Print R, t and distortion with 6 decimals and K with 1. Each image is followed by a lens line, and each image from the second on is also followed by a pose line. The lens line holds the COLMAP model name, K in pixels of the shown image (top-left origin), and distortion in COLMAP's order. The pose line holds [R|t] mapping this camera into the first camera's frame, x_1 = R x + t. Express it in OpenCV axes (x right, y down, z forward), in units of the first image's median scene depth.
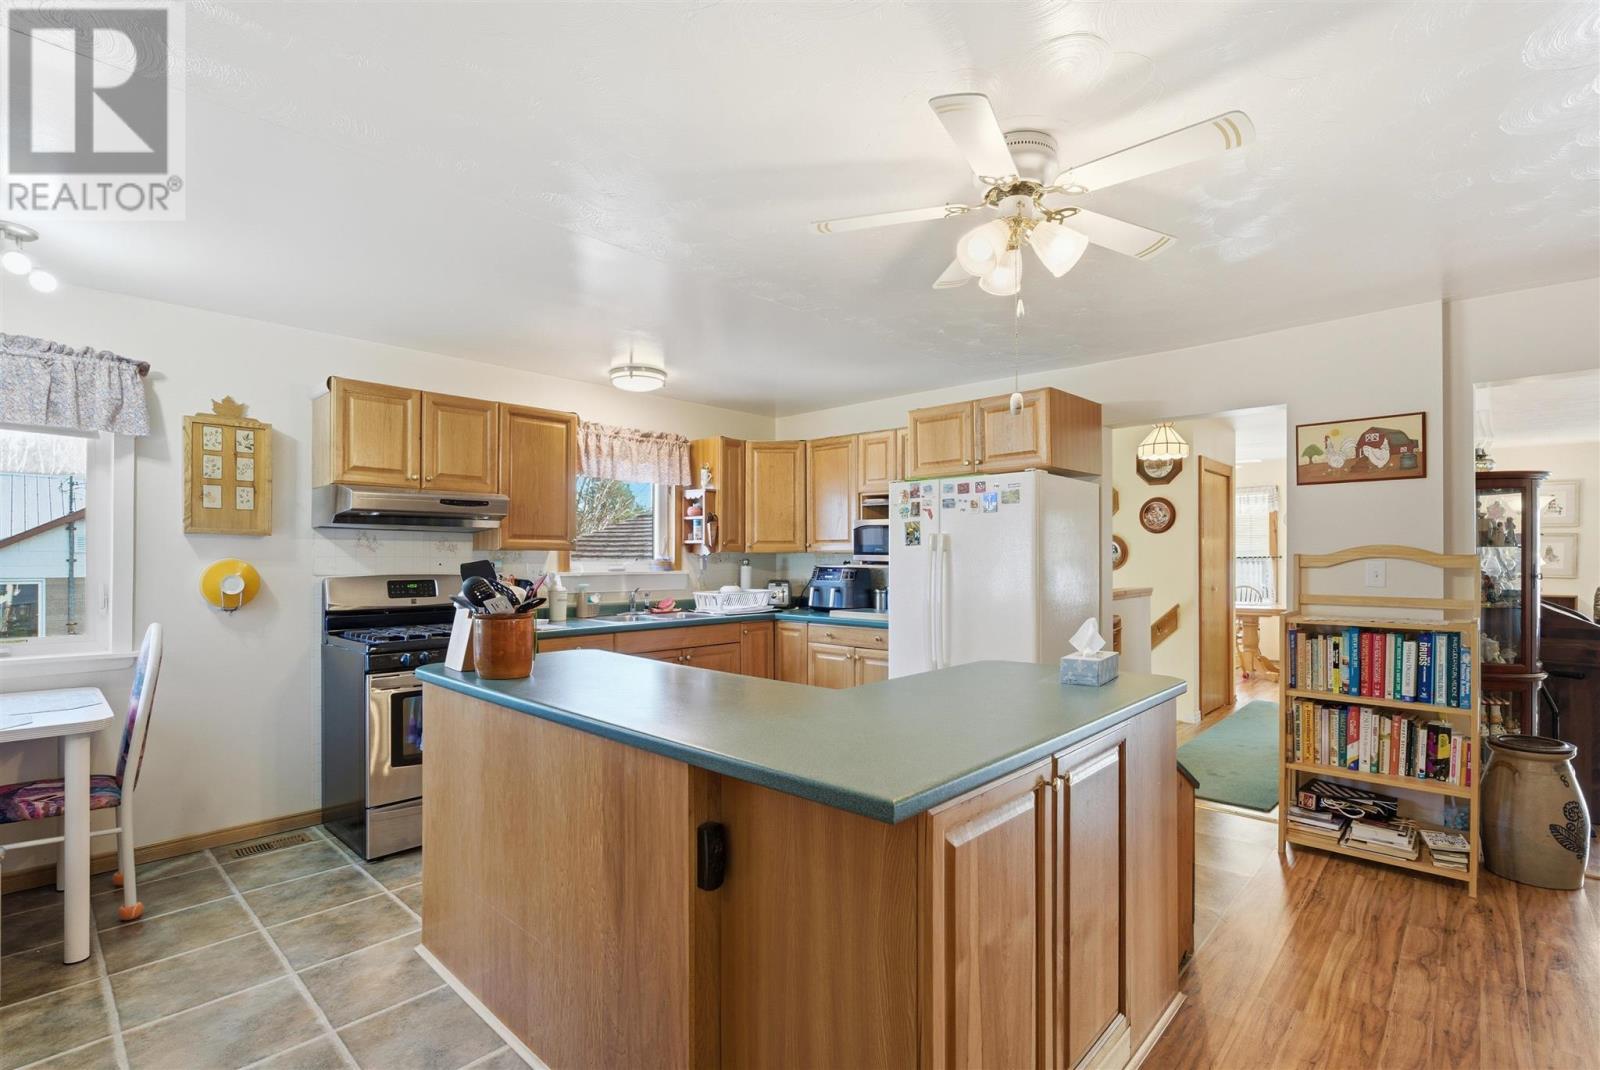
lens RADIAL K [[739.1, 0, 799.0], [0, 739.1, 551.8], [0, 0, 1]] dist [-0.002850, 0.000589]
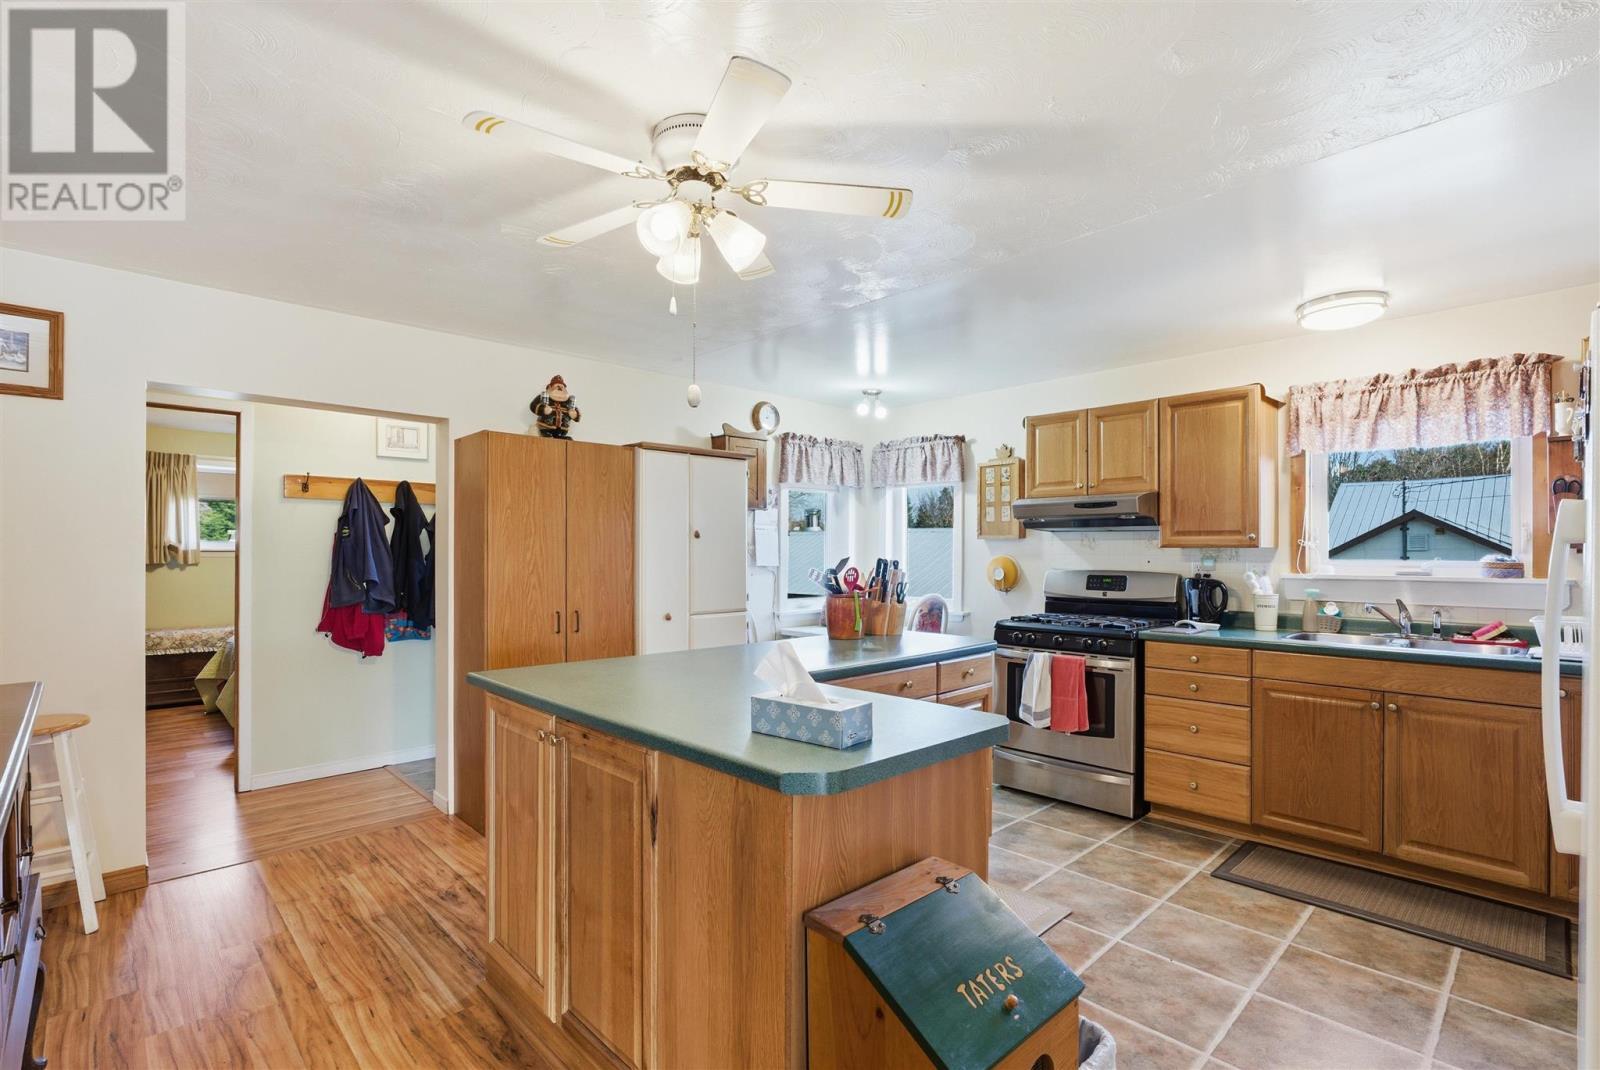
lens RADIAL K [[739.1, 0, 799.8], [0, 739.1, 543.5], [0, 0, 1]] dist [-0.002850, 0.000589]
pose [[-0.039027, -0.013873, -0.999142, 0.634246], [0.005285, 0.999887, -0.014090, 0.003344], [0.999224, -0.005830, -0.038949, 0.589821]]
